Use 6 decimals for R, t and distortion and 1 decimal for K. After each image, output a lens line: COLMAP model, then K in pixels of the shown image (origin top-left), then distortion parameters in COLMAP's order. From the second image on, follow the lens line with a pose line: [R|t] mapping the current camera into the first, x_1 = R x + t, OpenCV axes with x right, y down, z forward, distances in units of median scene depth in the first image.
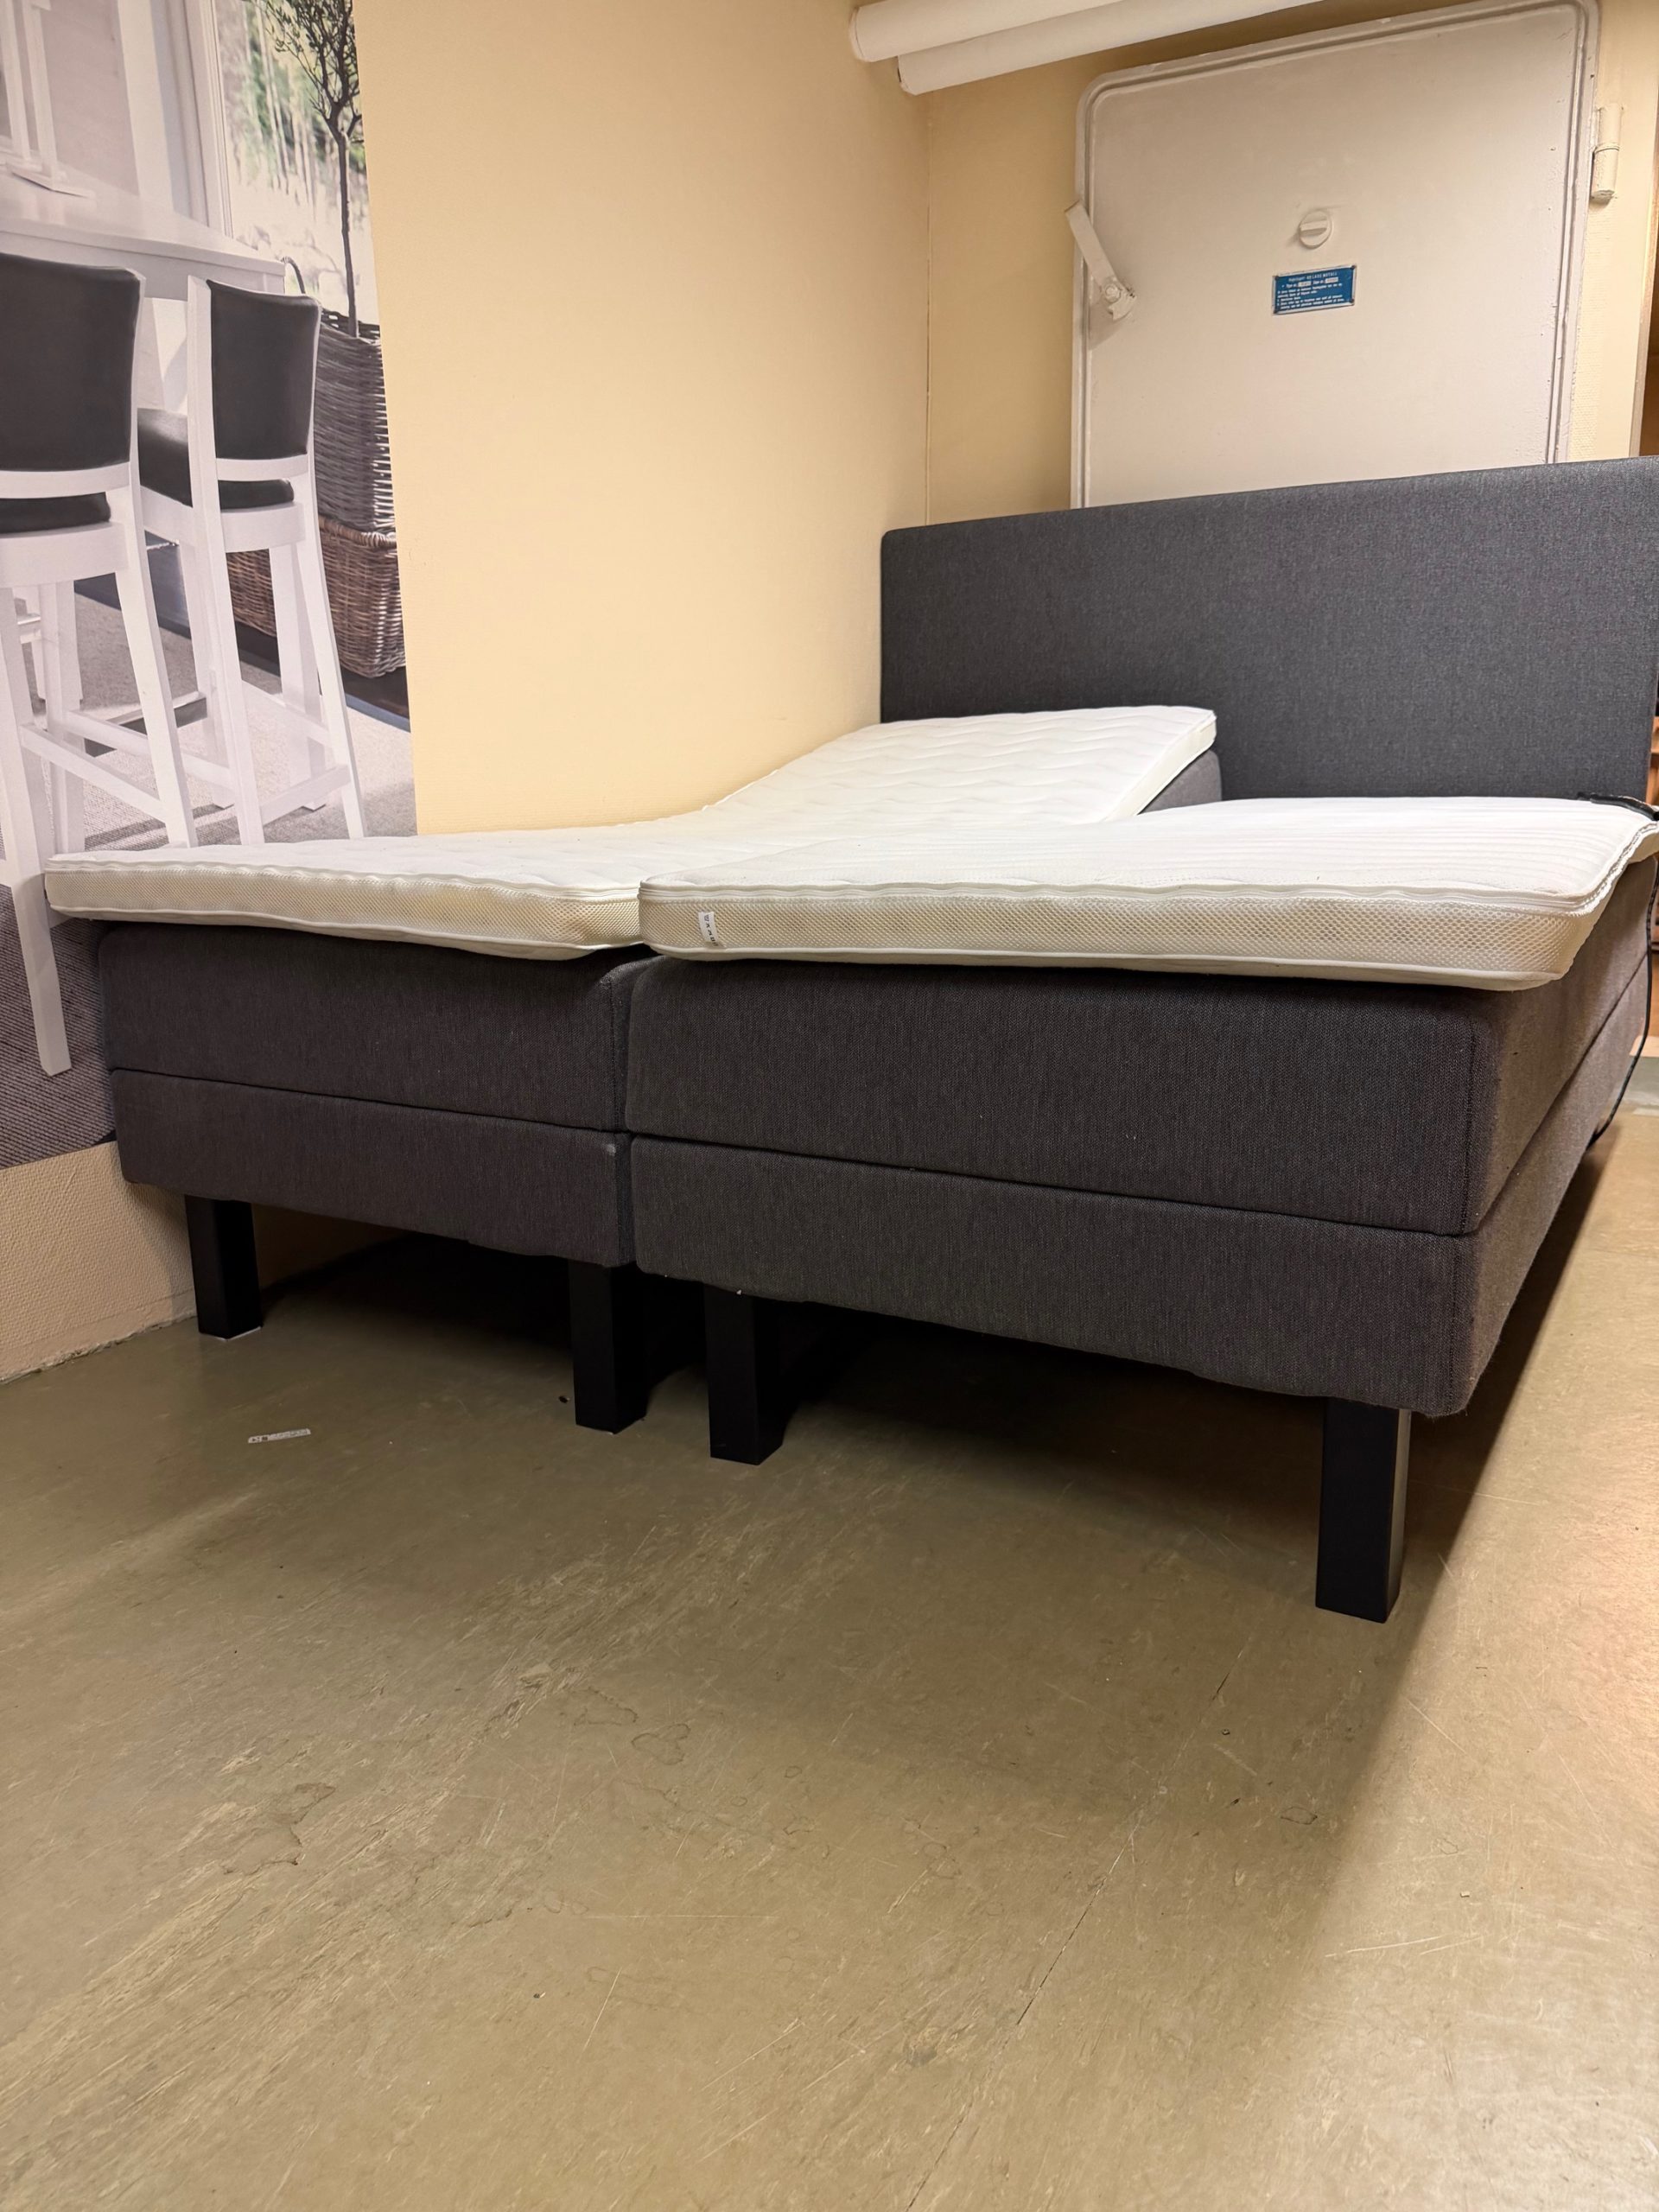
lens RADIAL K [[1565.7, 0, 830.5], [0, 1565.7, 1099.6], [0, 0, 1]] dist [0.022932, -0.052829]
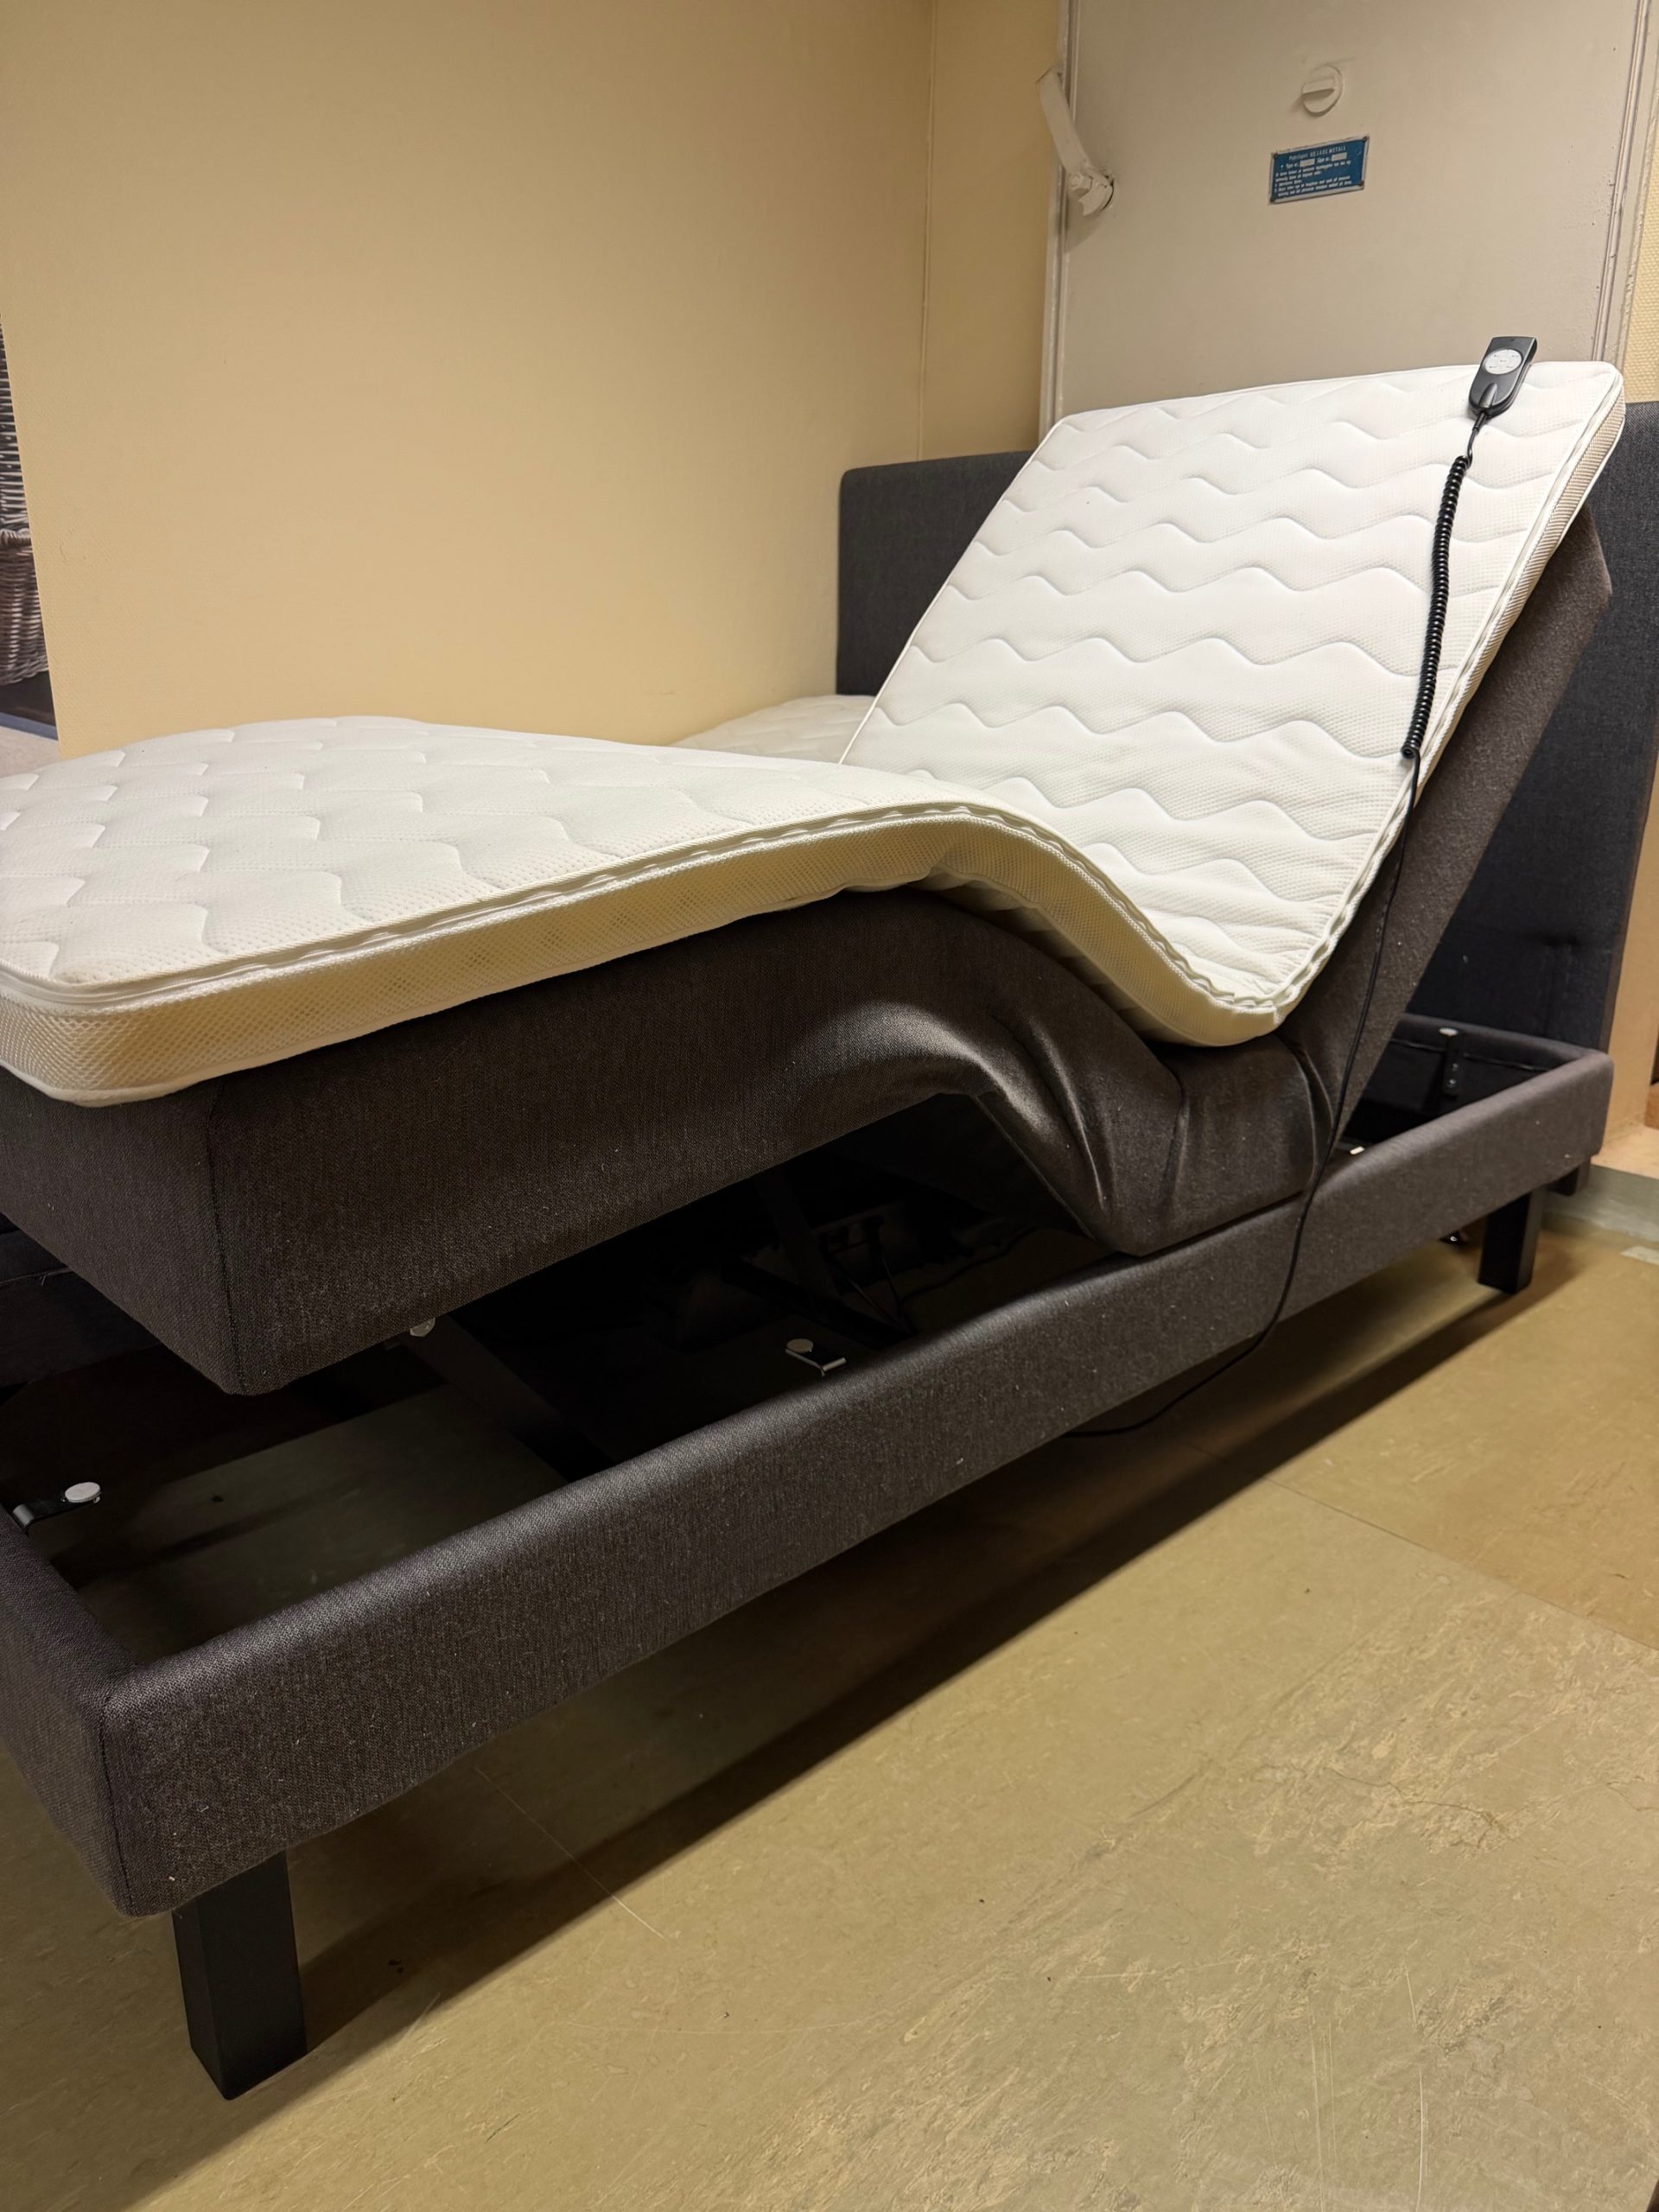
lens RADIAL K [[1565.7, 0, 826.5], [0, 1565.7, 1098.4], [0, 0, 1]] dist [0.022932, -0.052829]
pose [[0.960689, 0.103143, -0.257756, 0.442594], [-0.081870, 0.992390, 0.091973, -0.146720], [0.265281, -0.067255, 0.961823, 0.204354]]
